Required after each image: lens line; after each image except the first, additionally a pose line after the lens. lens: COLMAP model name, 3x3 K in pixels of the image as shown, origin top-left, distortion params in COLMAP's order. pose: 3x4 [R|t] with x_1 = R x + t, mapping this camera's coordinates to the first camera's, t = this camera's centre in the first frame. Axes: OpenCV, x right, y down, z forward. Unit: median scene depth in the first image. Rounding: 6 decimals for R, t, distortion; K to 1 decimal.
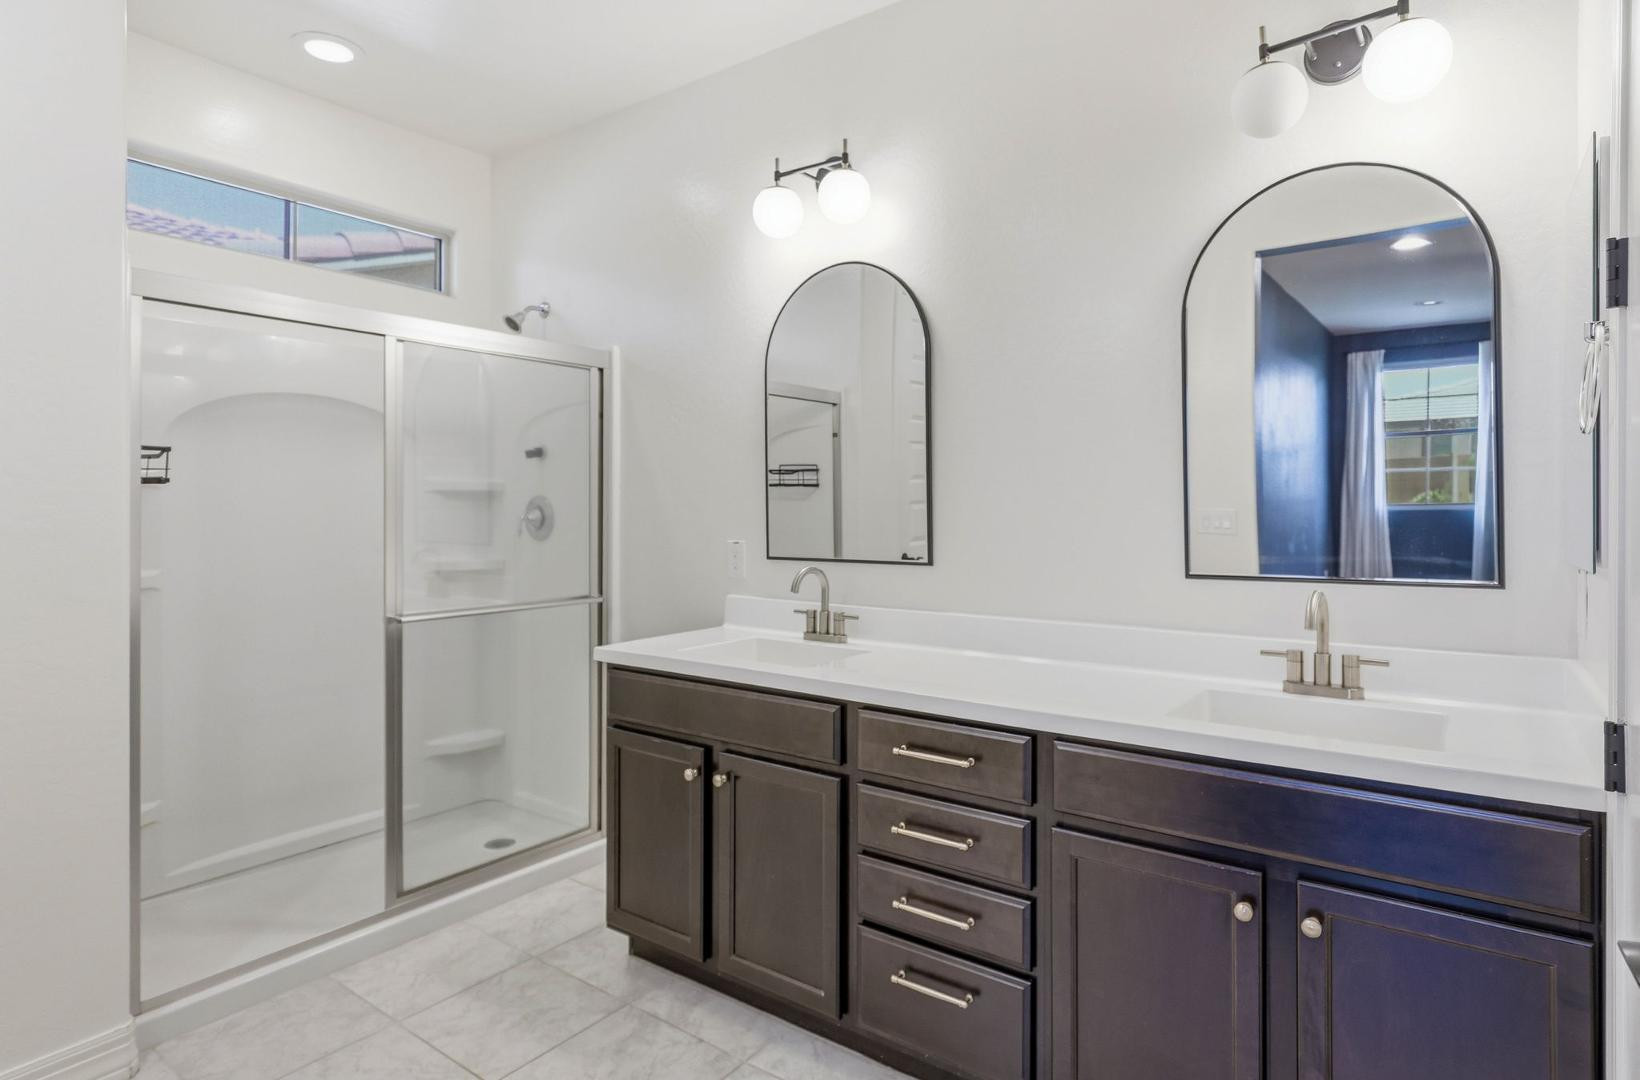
lens RADIAL K [[885.7, 0, 816.8], [0, 885.7, 526.7], [0, 0, 1]] dist [0.022281, 0.000854]
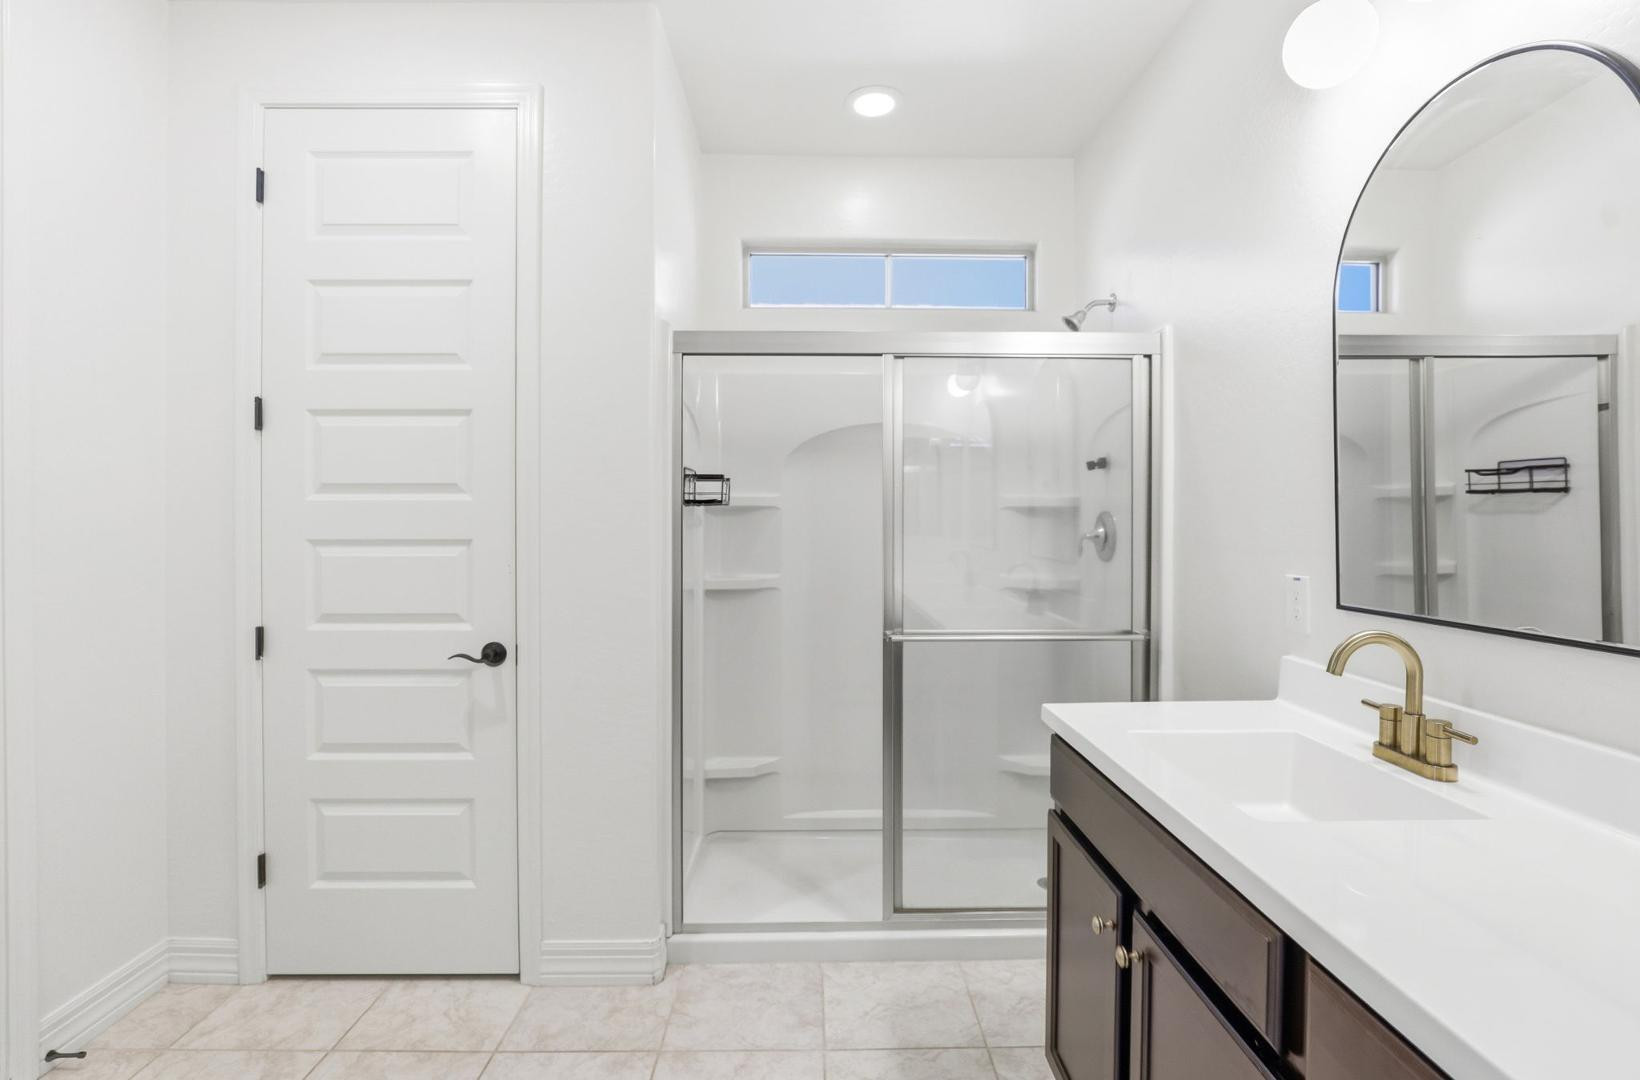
lens RADIAL K [[752.5, 0, 819.0], [0, 752.5, 535.9], [0, 0, 1]] dist [-0.019537, 0.000777]
pose [[0.616998, 0.011732, -0.786877, 0.138891], [-0.017602, 0.999844, 0.001105, -0.008404], [0.786768, 0.013169, 0.617109, 0.414757]]
